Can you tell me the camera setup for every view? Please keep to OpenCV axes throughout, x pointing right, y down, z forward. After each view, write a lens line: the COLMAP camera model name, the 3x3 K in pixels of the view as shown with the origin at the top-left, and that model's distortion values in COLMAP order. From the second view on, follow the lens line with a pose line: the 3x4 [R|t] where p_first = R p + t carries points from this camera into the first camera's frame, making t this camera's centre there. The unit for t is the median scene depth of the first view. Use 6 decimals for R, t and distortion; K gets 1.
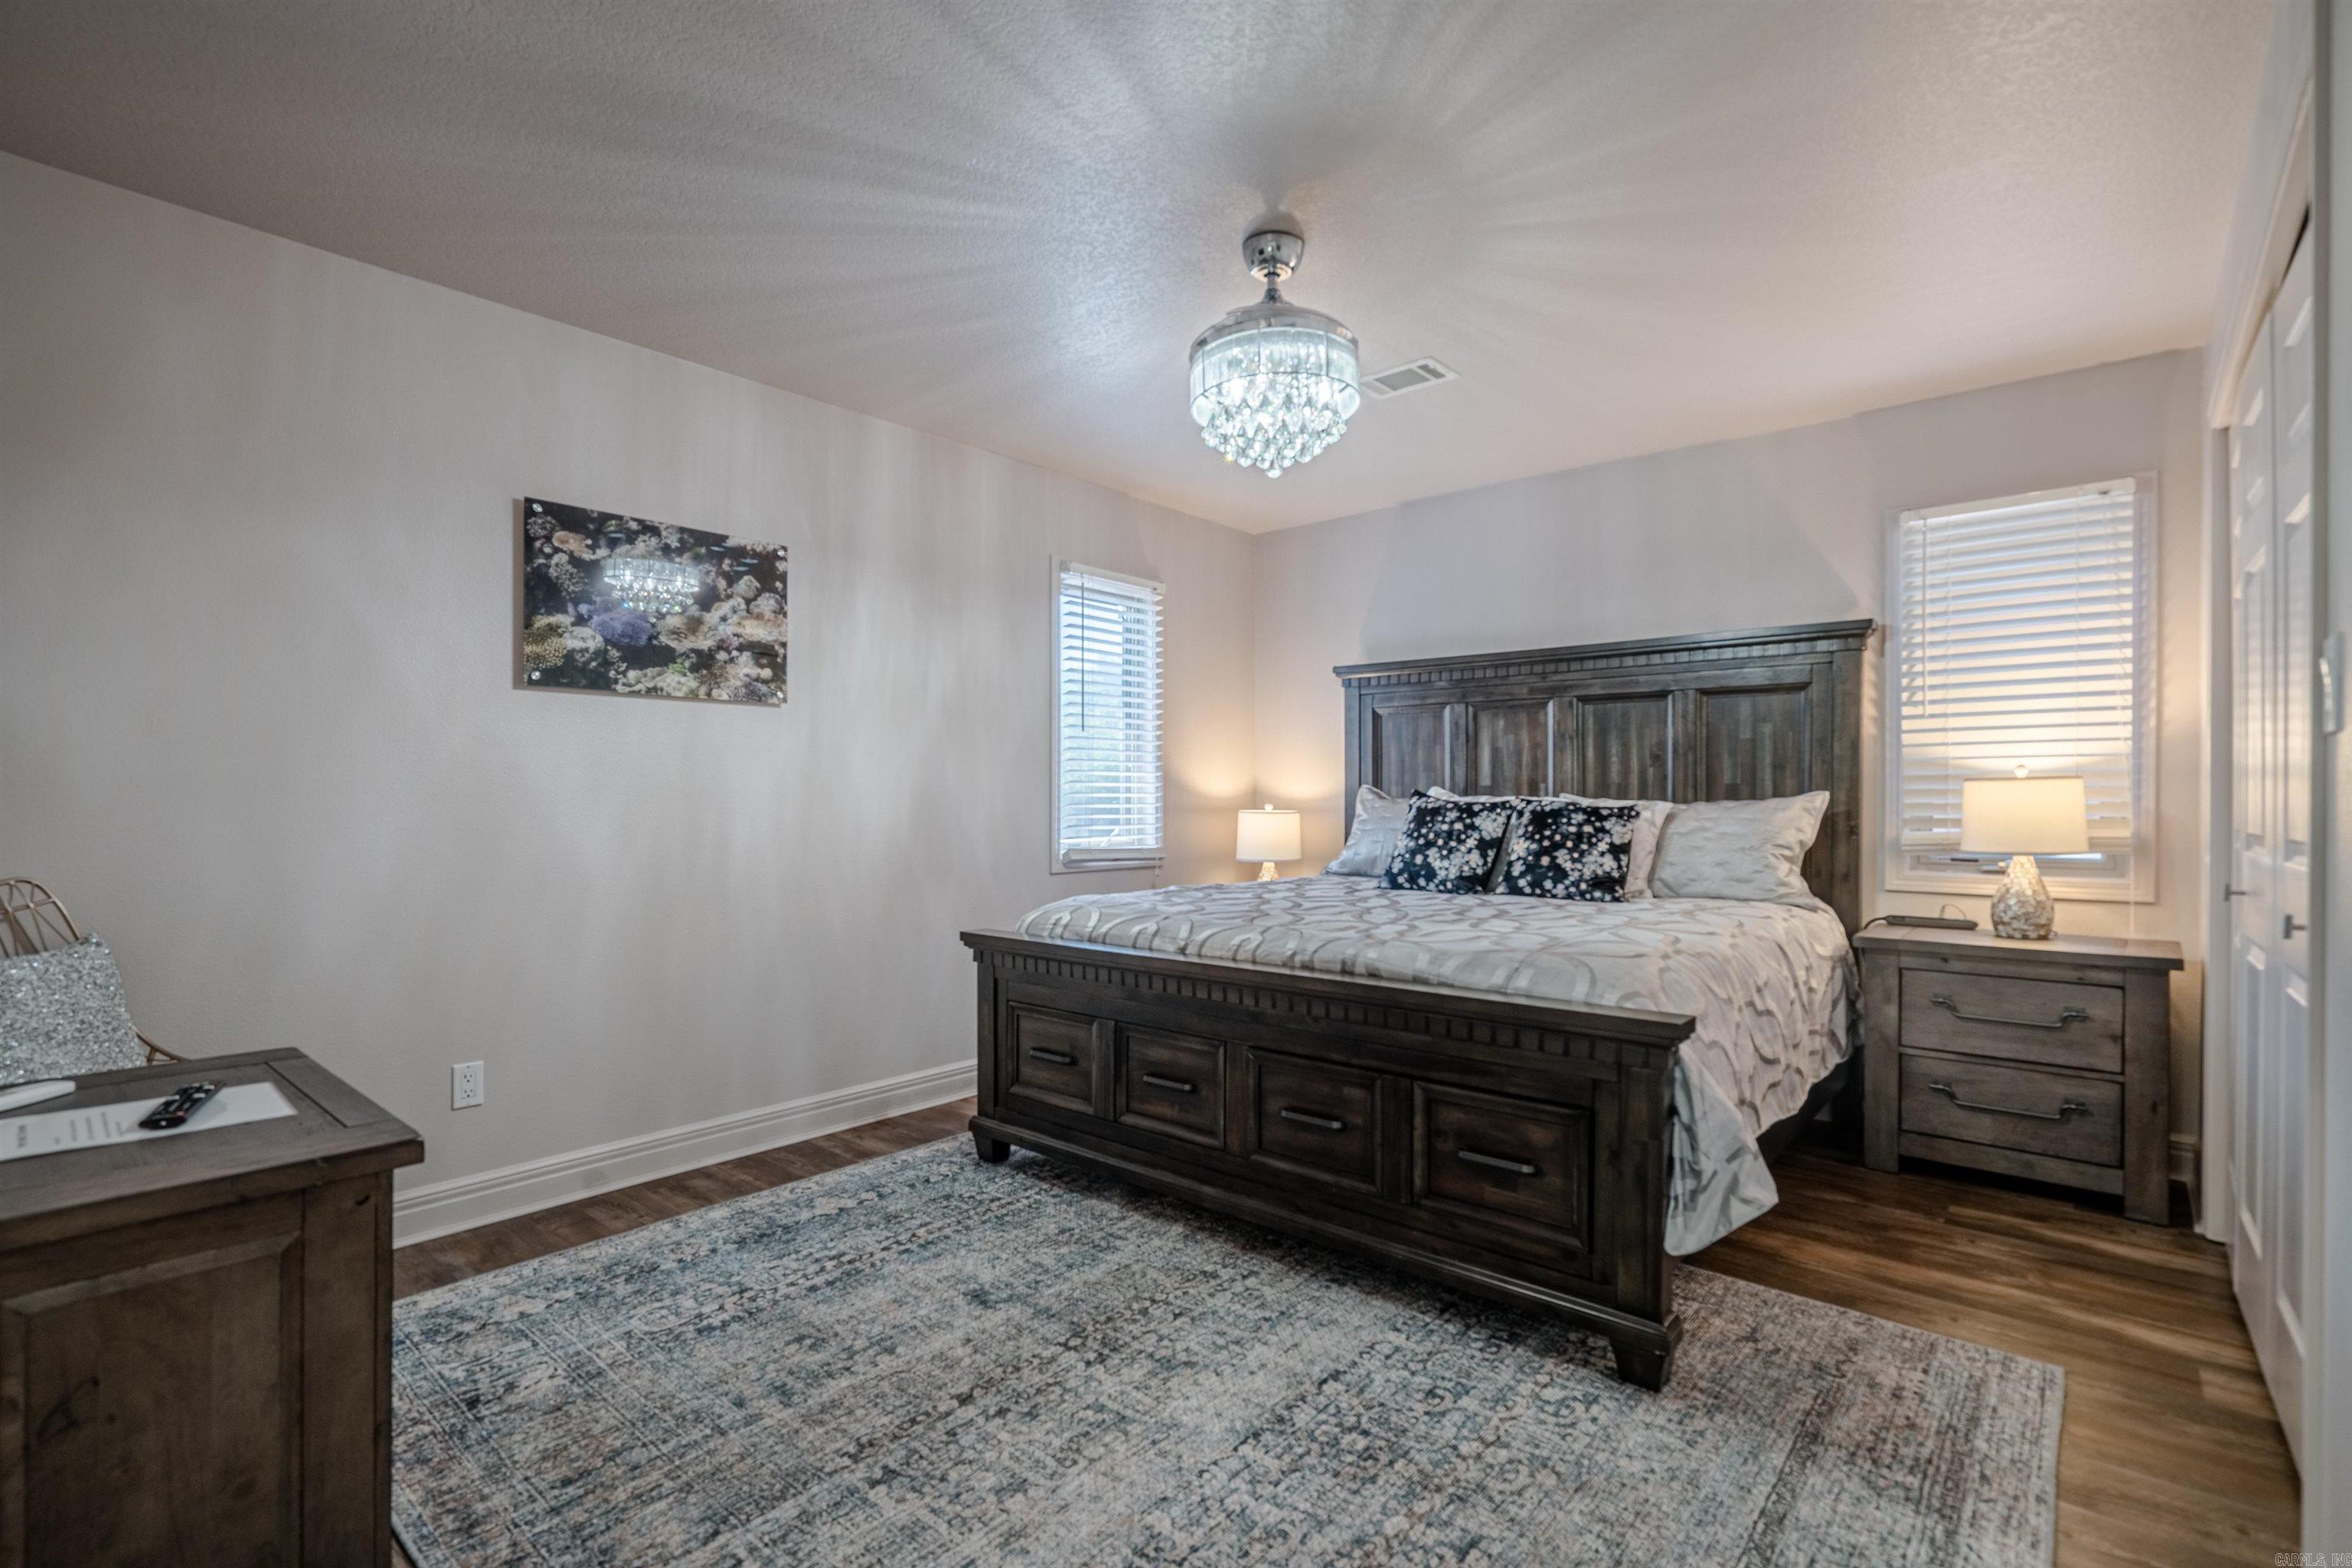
lens RADIAL K [[1073.3, 0, 1173.8], [0, 1073.3, 800.0], [0, 0, 1]] dist [0.001256, 0.000267]
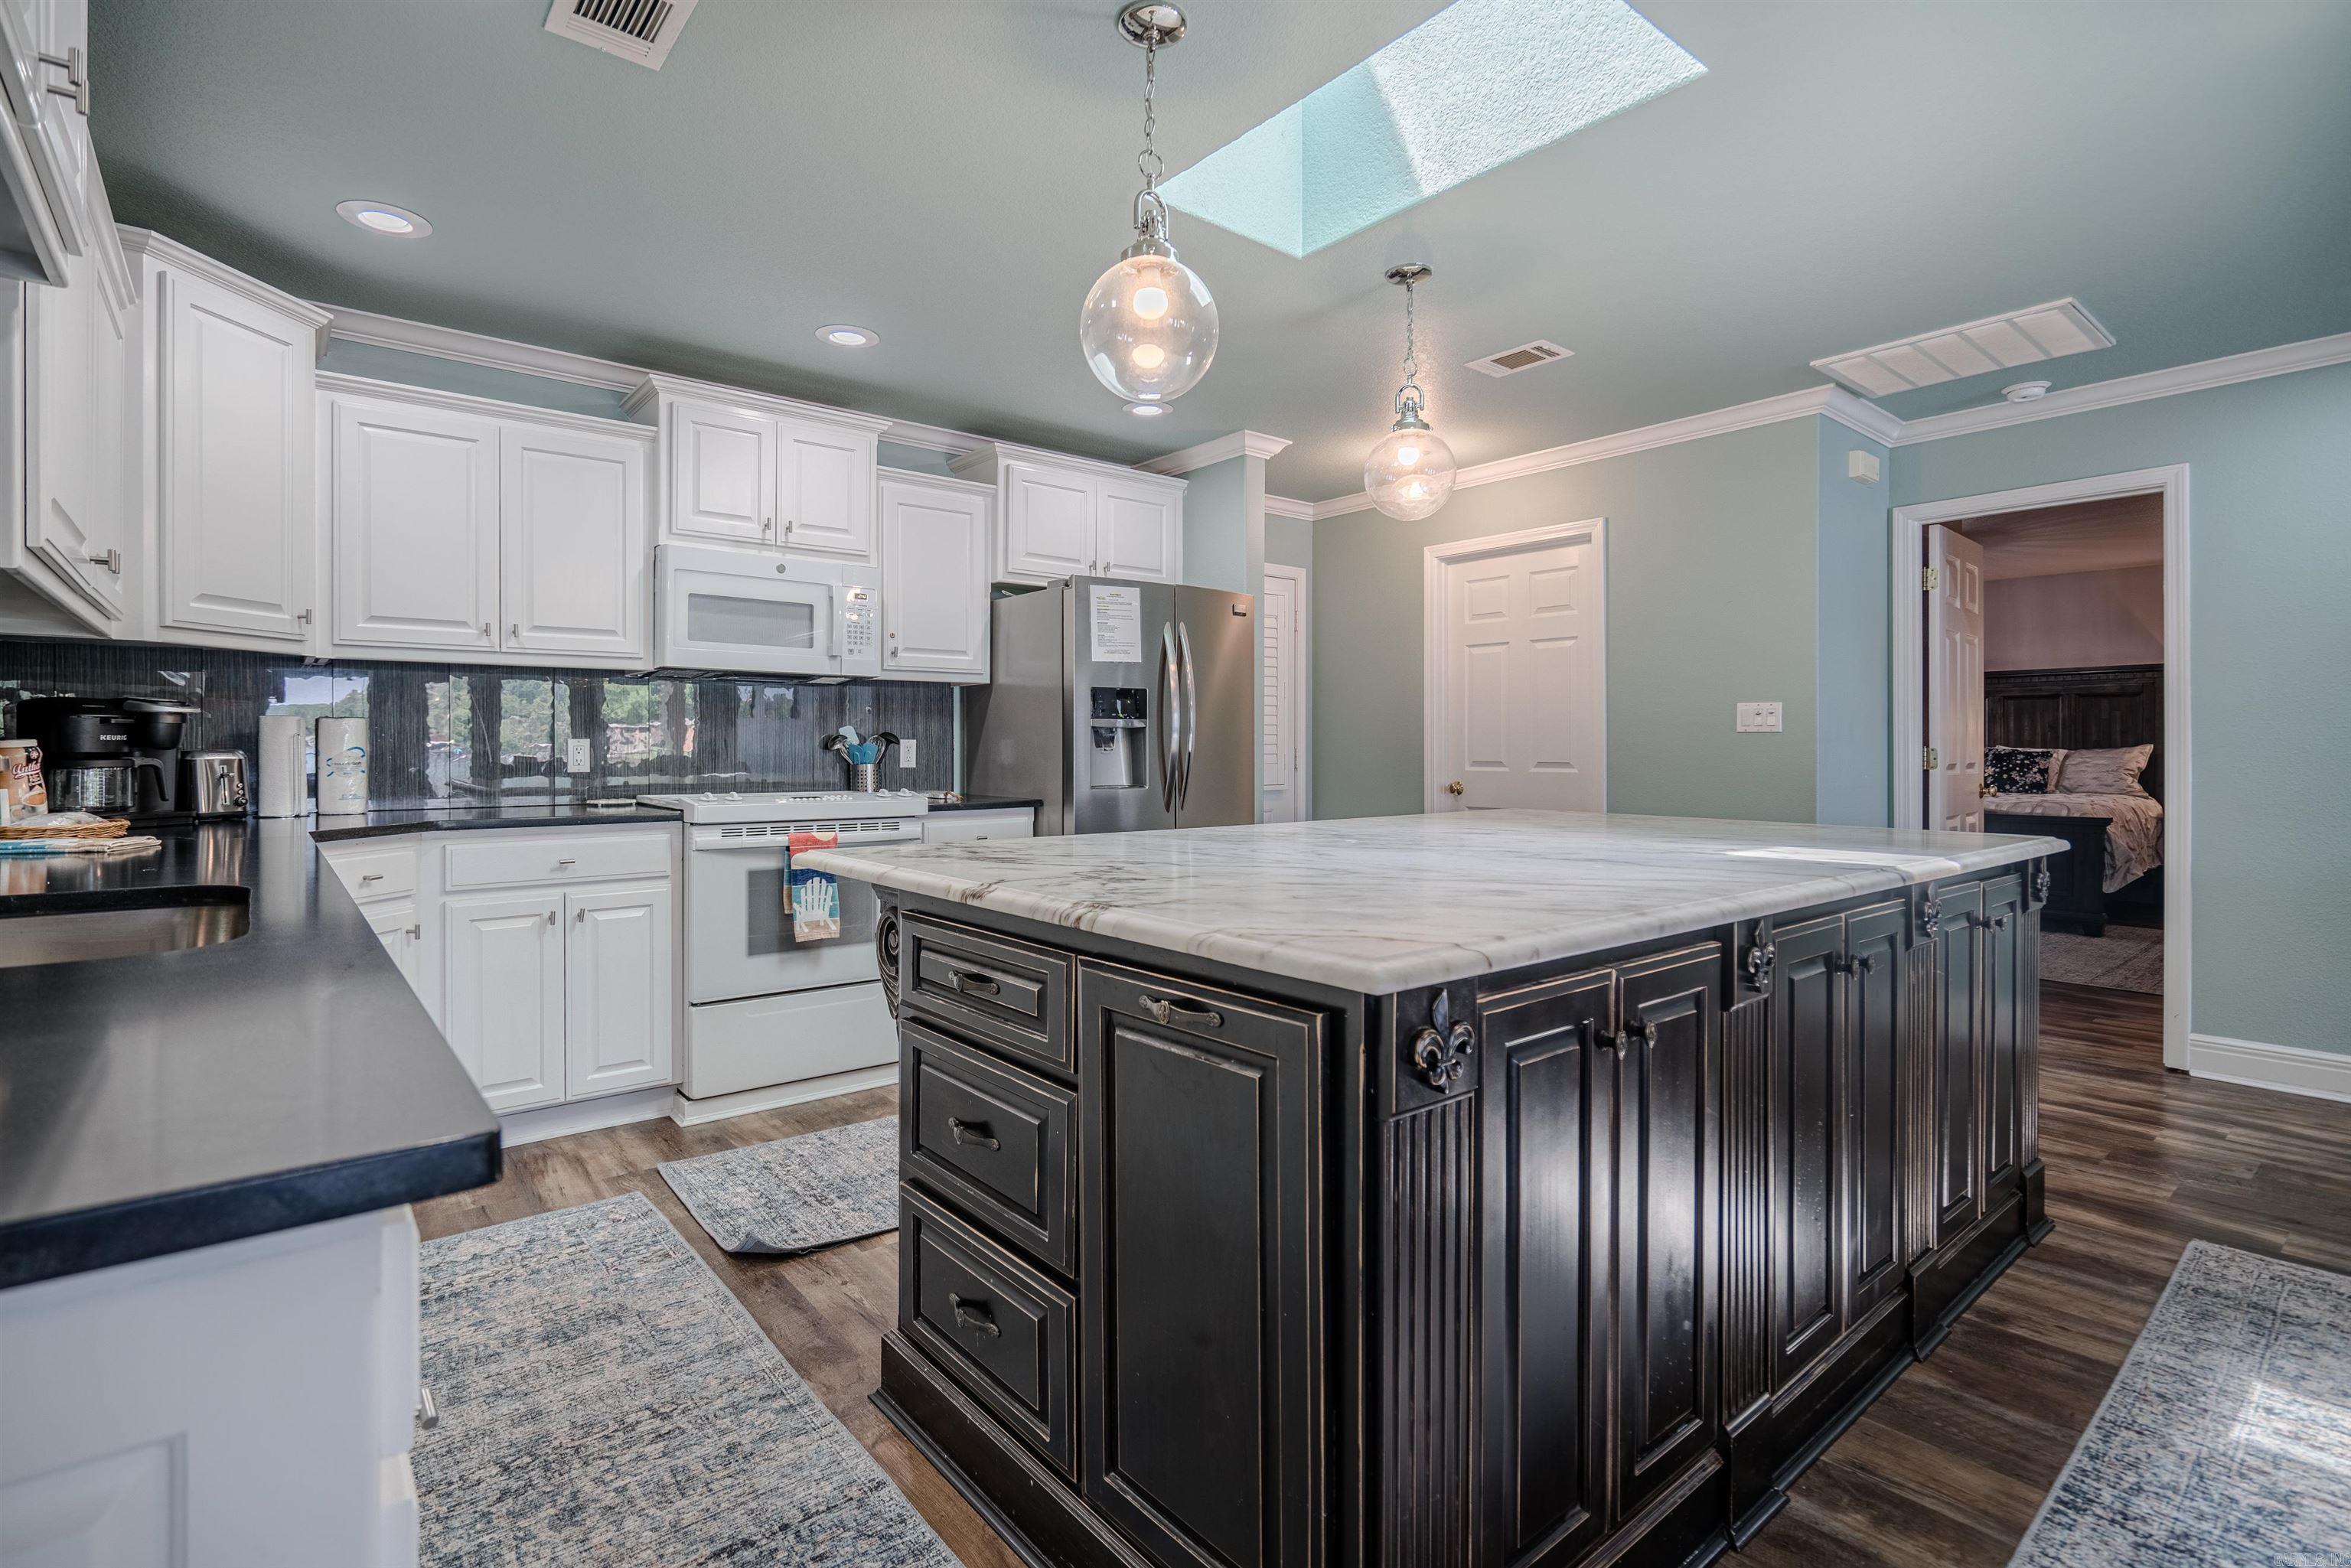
lens RADIAL K [[1072.8, 0, 1156.8], [0, 1072.8, 742.0], [0, 0, 1]] dist [0.001256, 0.000267]
pose [[0.983631, -0.004371, -0.180143, -0.959082], [0.003377, 0.999977, -0.005824, -0.006759], [0.180164, 0.005120, 0.983623, -1.466494]]
